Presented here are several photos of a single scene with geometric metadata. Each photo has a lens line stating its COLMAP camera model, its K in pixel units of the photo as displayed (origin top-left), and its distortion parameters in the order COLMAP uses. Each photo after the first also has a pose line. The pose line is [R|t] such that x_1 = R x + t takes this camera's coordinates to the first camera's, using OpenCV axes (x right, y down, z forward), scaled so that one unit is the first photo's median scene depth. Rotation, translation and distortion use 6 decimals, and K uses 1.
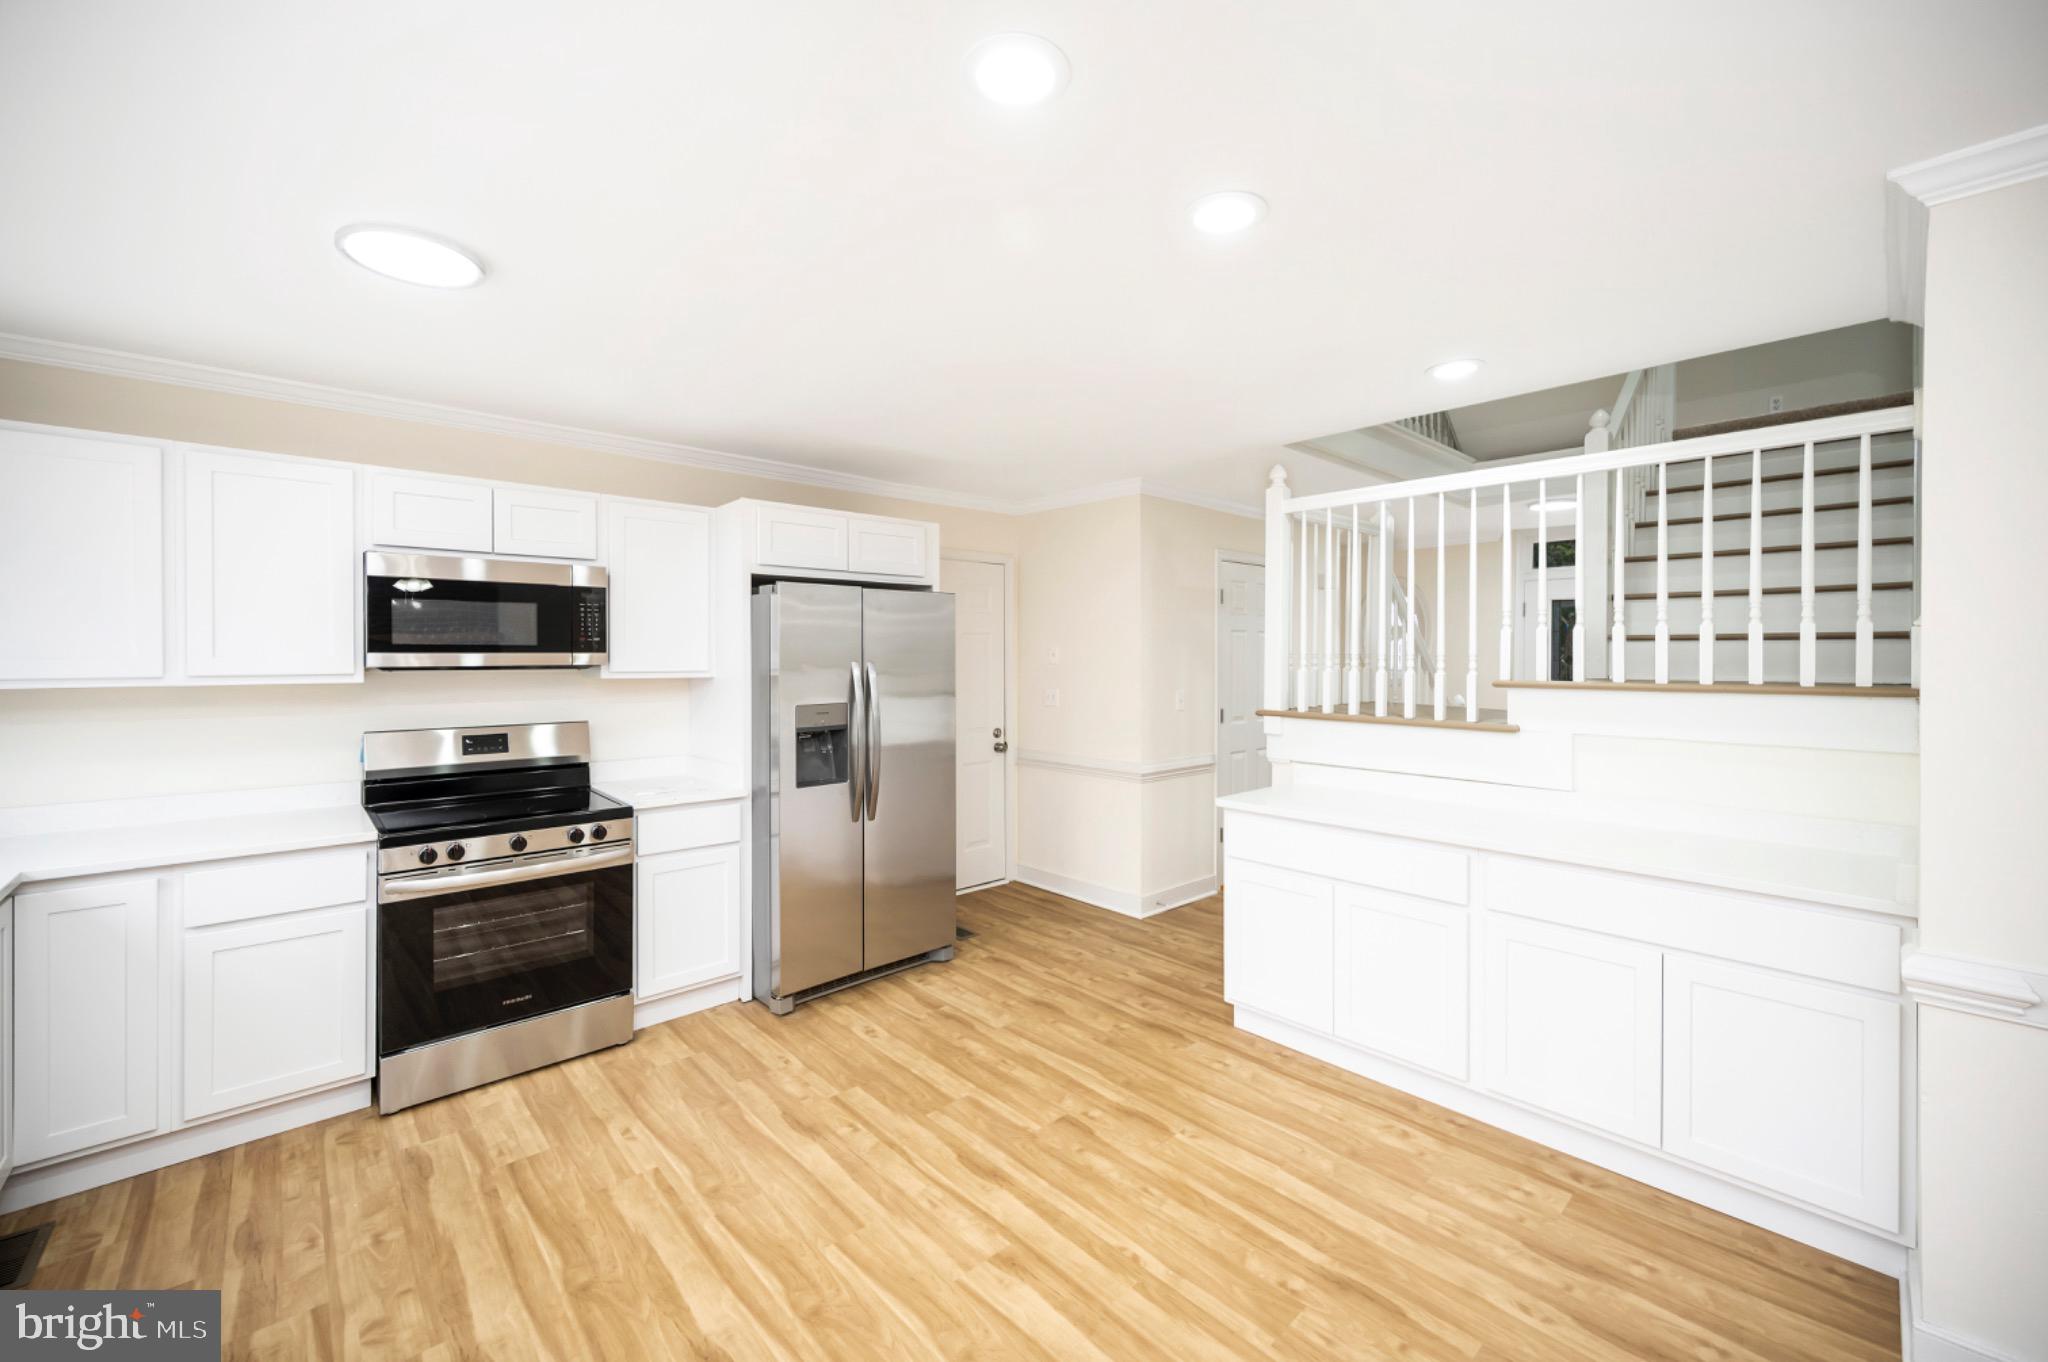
lens RADIAL K [[825.5, 0, 1025.5], [0, 825.5, 657.5], [0, 0, 1]] dist [-0.002544, -0.000001]
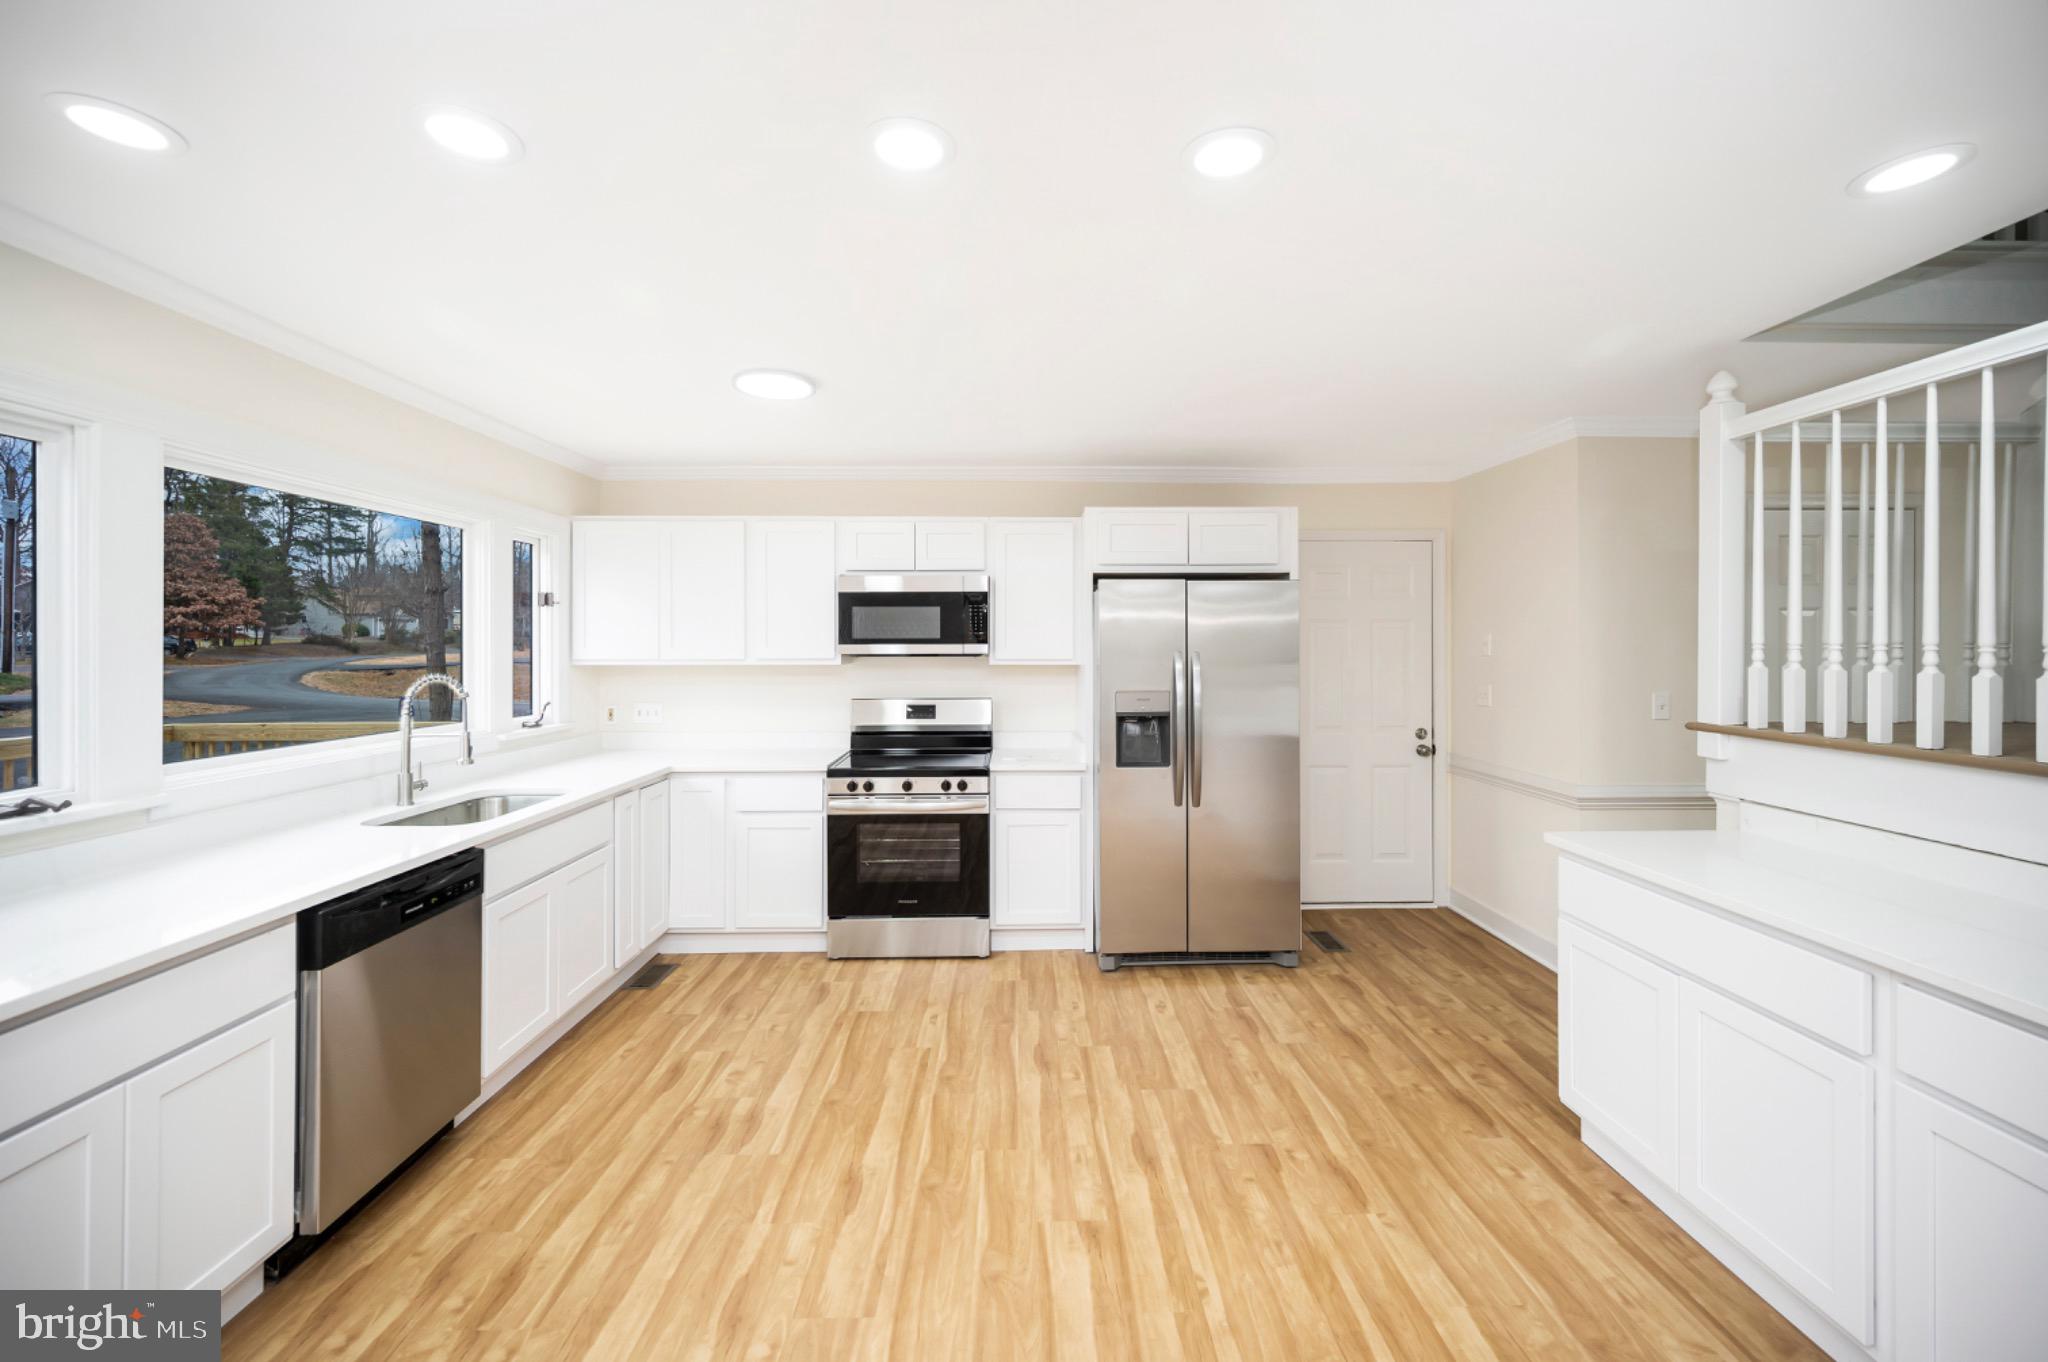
lens RADIAL K [[825.5, 0, 1023.3], [0, 825.5, 644.3], [0, 0, 1]] dist [-0.002544, -0.000001]
pose [[0.746973, -0.001894, -0.664852, 0.391665], [-0.000186, 0.999995, -0.003058, -0.001489], [0.664855, 0.002408, 0.746969, 0.108073]]
